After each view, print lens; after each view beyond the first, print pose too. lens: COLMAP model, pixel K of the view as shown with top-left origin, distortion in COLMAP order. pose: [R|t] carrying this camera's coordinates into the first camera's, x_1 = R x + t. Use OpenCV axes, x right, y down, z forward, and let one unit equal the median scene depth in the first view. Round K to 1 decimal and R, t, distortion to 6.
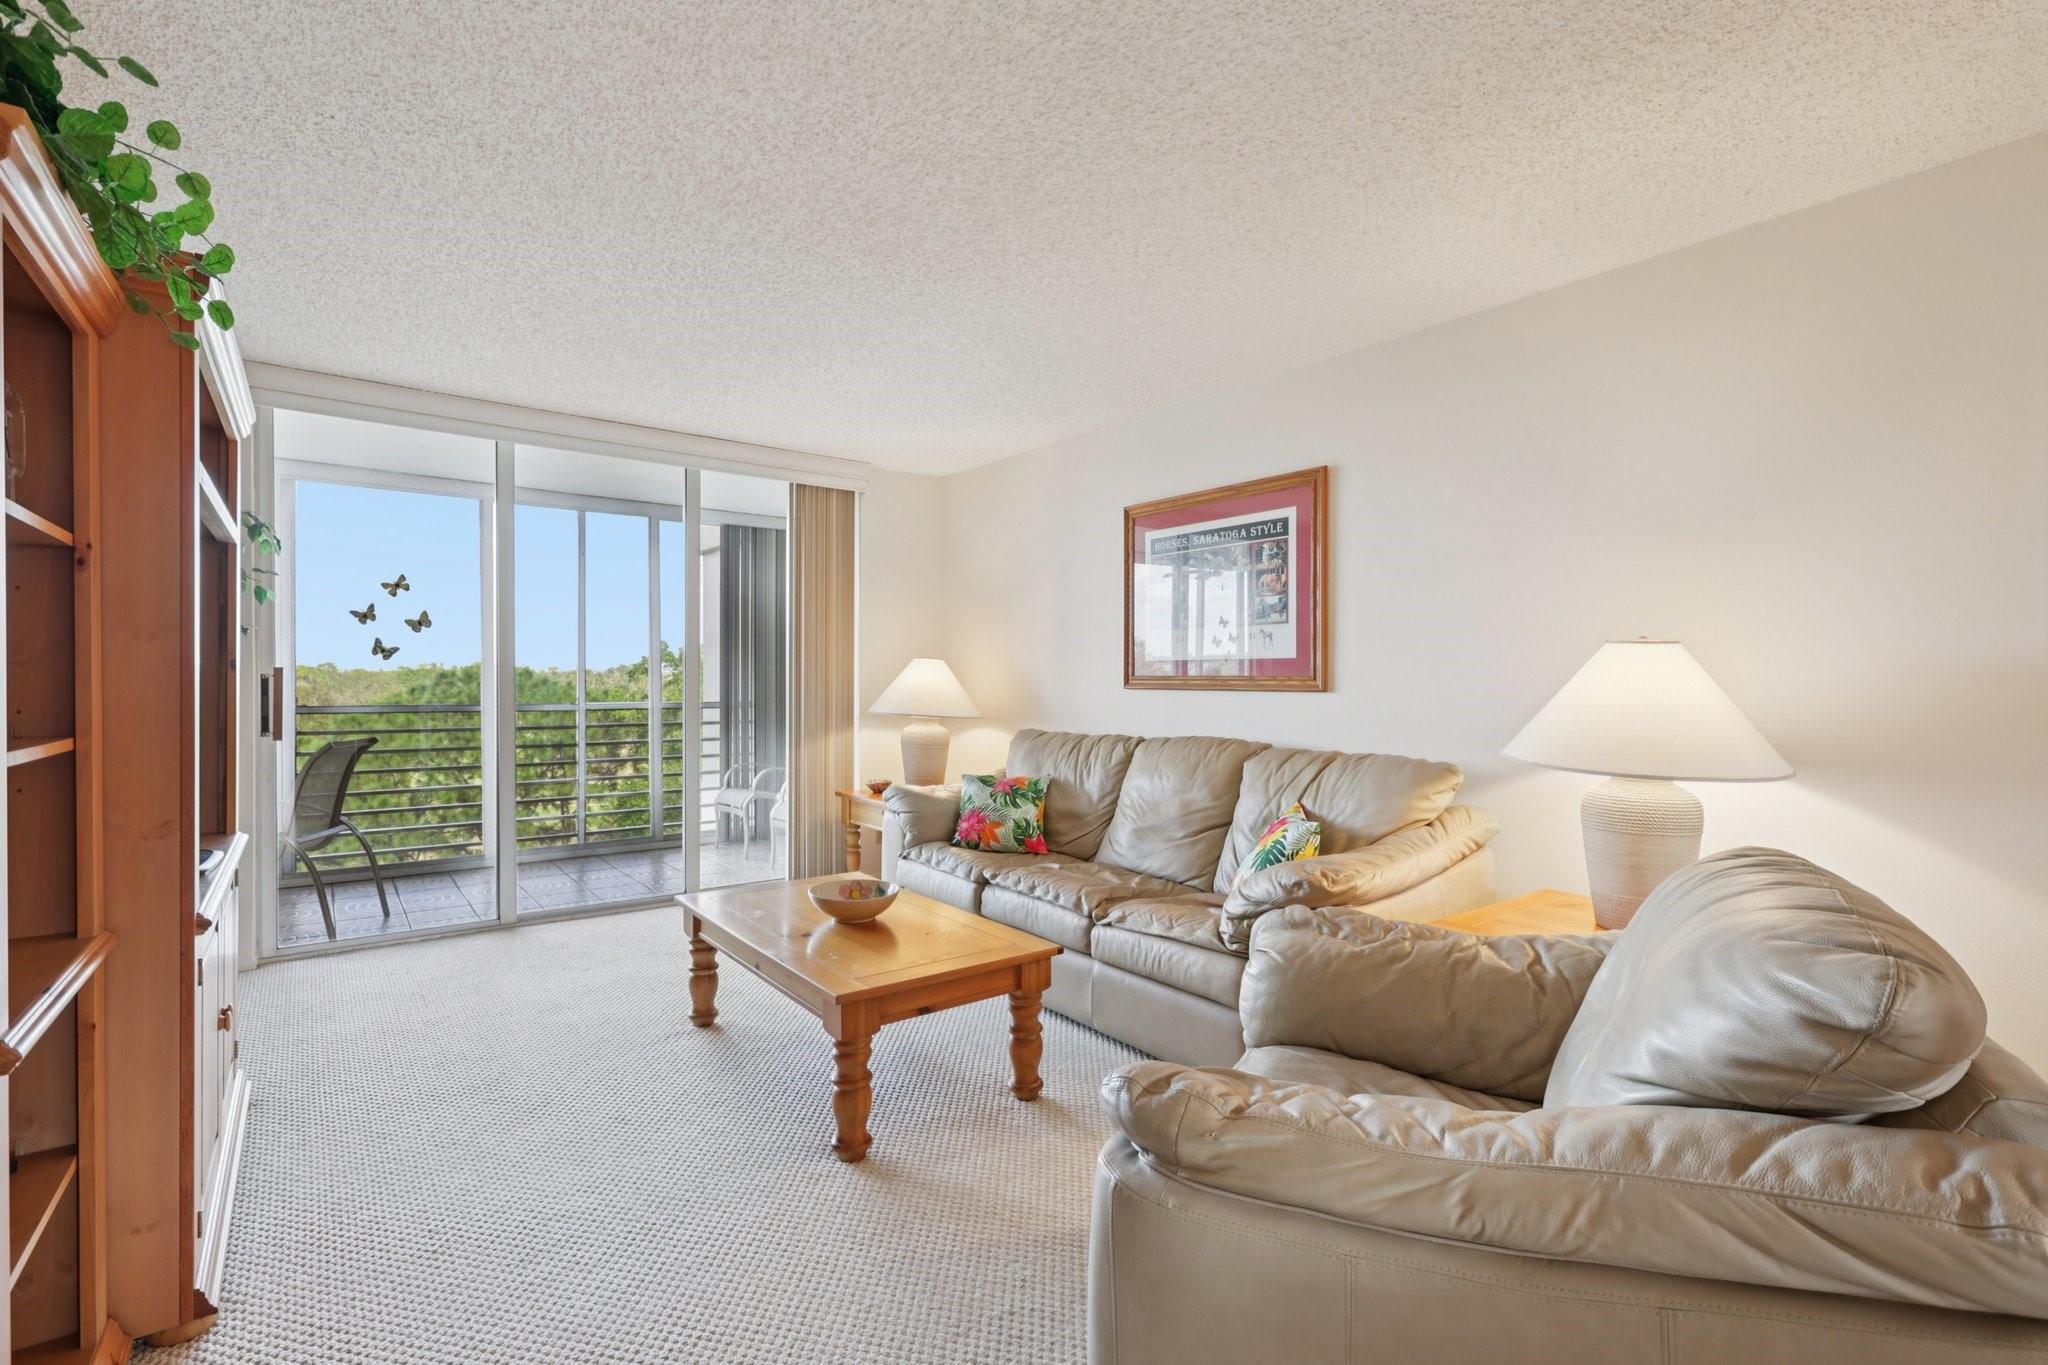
lens RADIAL K [[917.4, 0, 1032.3], [0, 917.4, 690.4], [0, 0, 1]] dist [-0.005257, 0.002719]
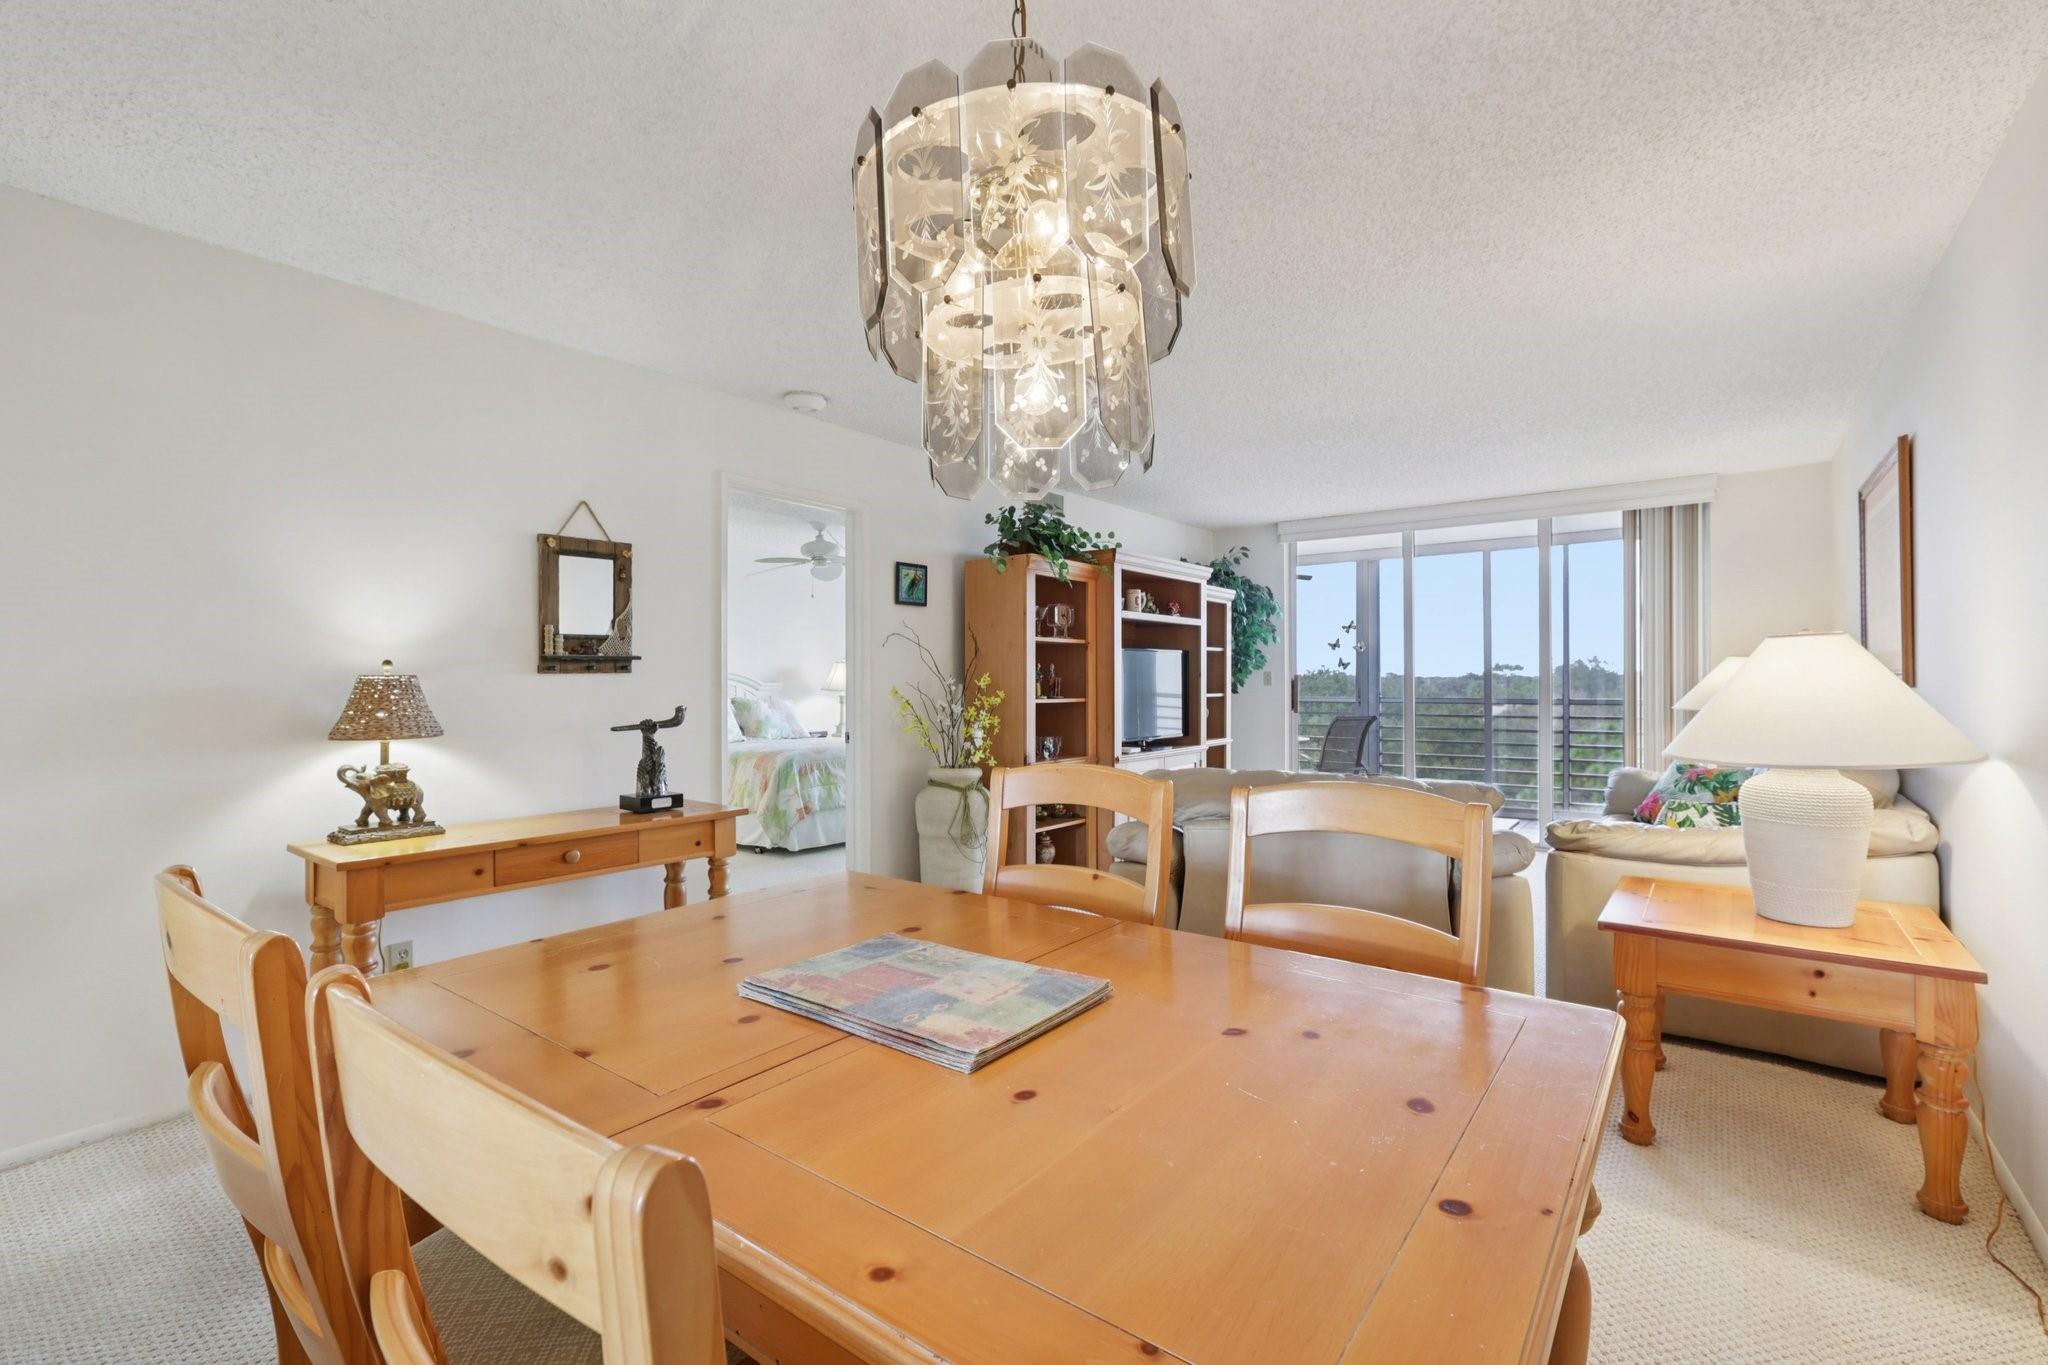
lens RADIAL K [[917.4, 0, 1015.1], [0, 917.4, 679.5], [0, 0, 1]] dist [-0.005257, 0.002719]
pose [[0.254316, -0.008754, -0.967082, 0.918517], [-0.004278, 0.999939, -0.010177, 0.006731], [0.967112, 0.006725, 0.254263, -0.061947]]
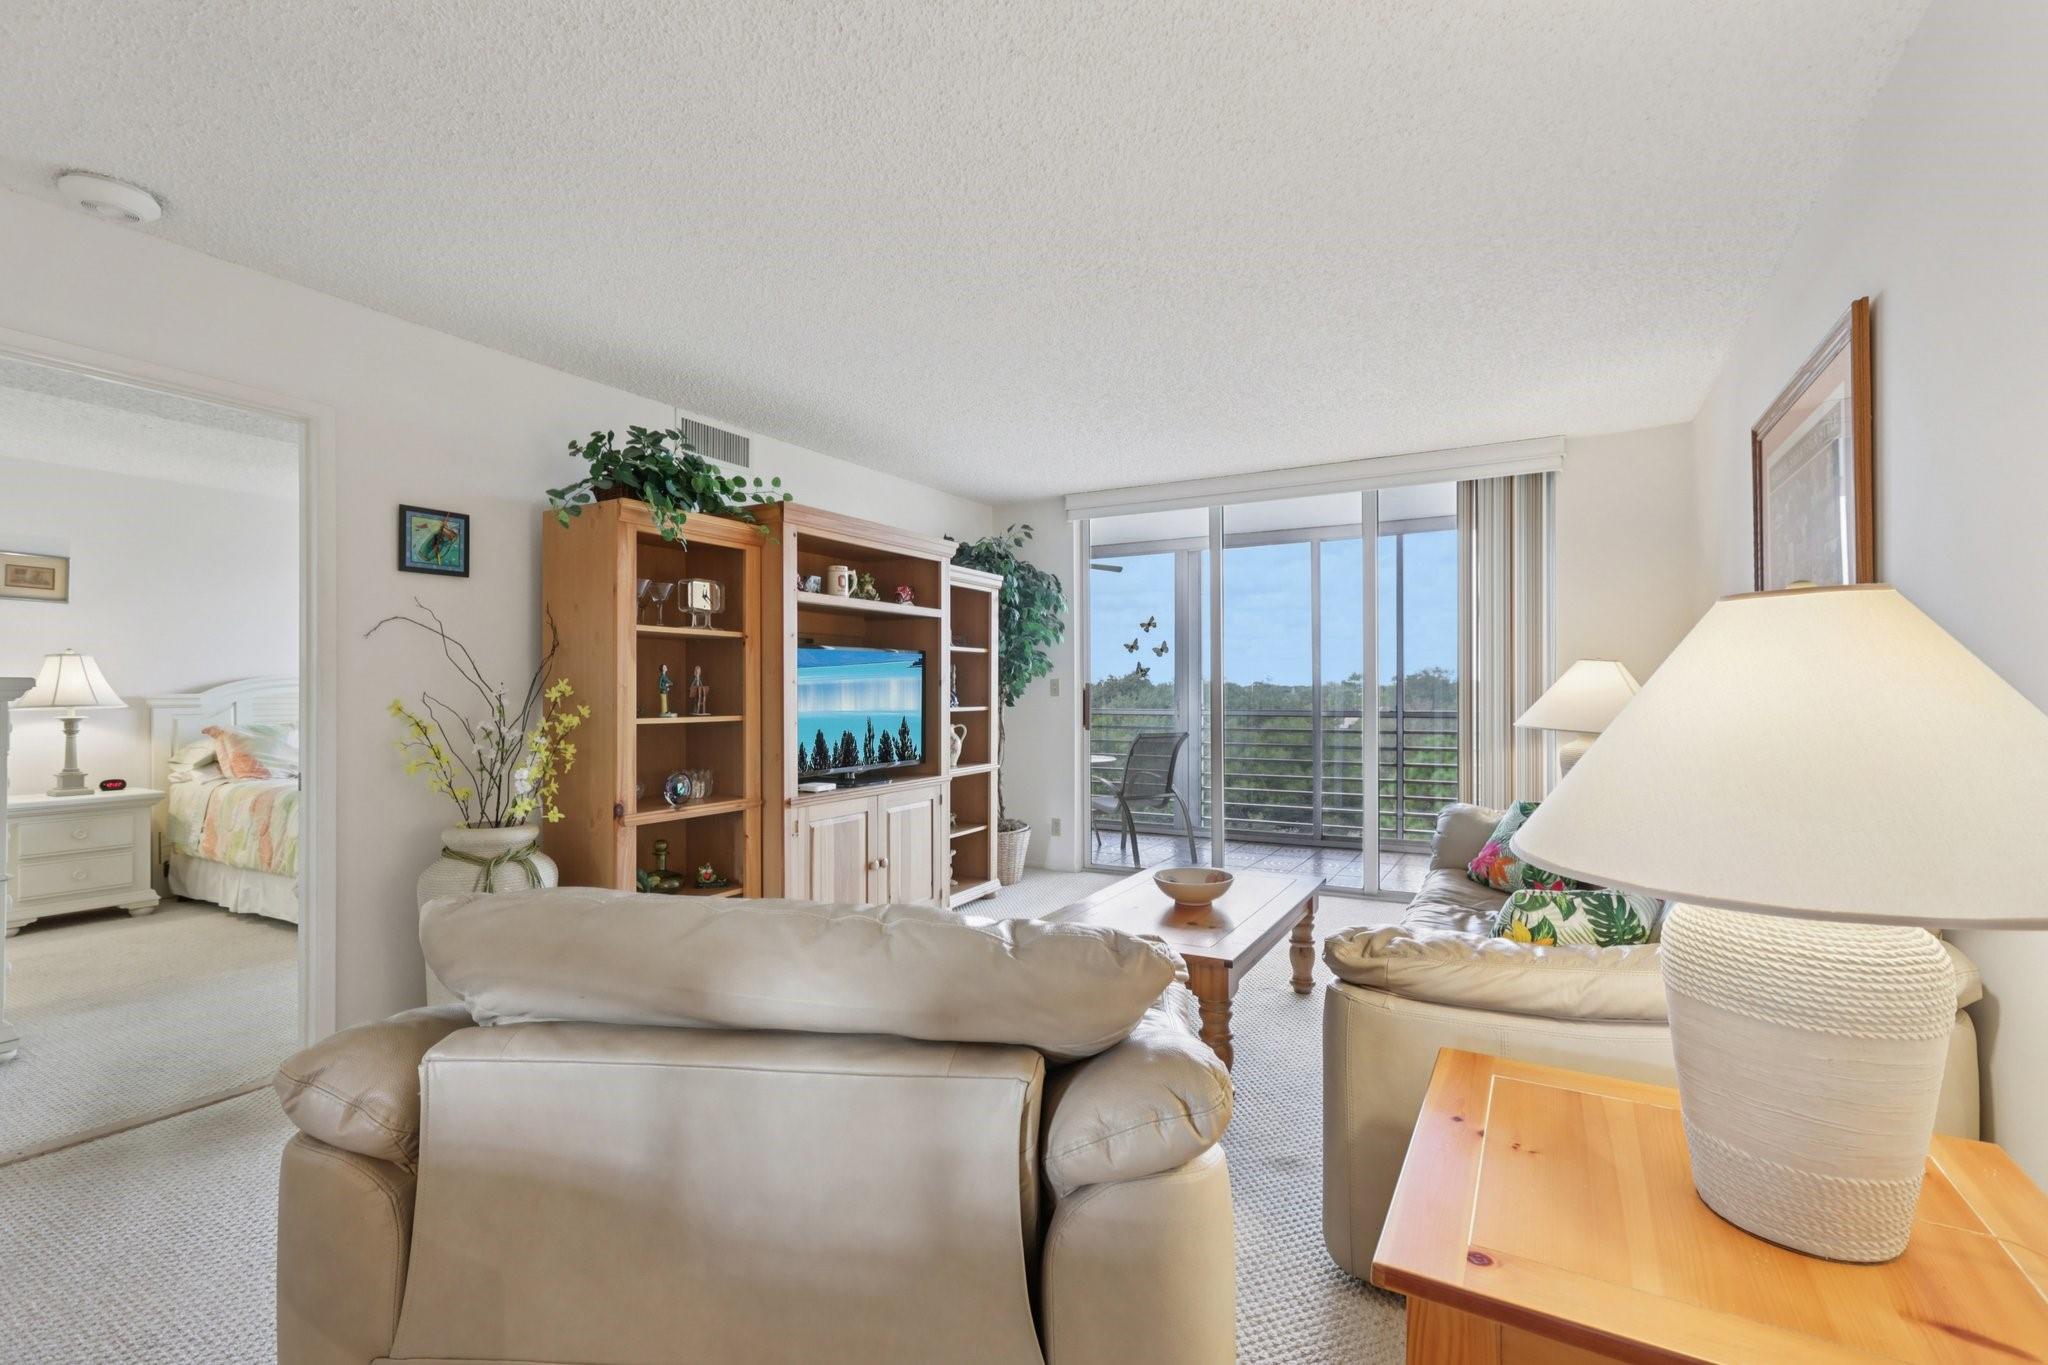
lens RADIAL K [[917.4, 0, 1025.0], [0, 917.4, 686.6], [0, 0, 1]] dist [-0.005257, 0.002719]
pose [[0.384642, -0.010523, -0.923006, 0.606940], [-0.003316, 0.999913, -0.012782, 0.000999], [0.923060, 0.007977, 0.384574, 0.304005]]
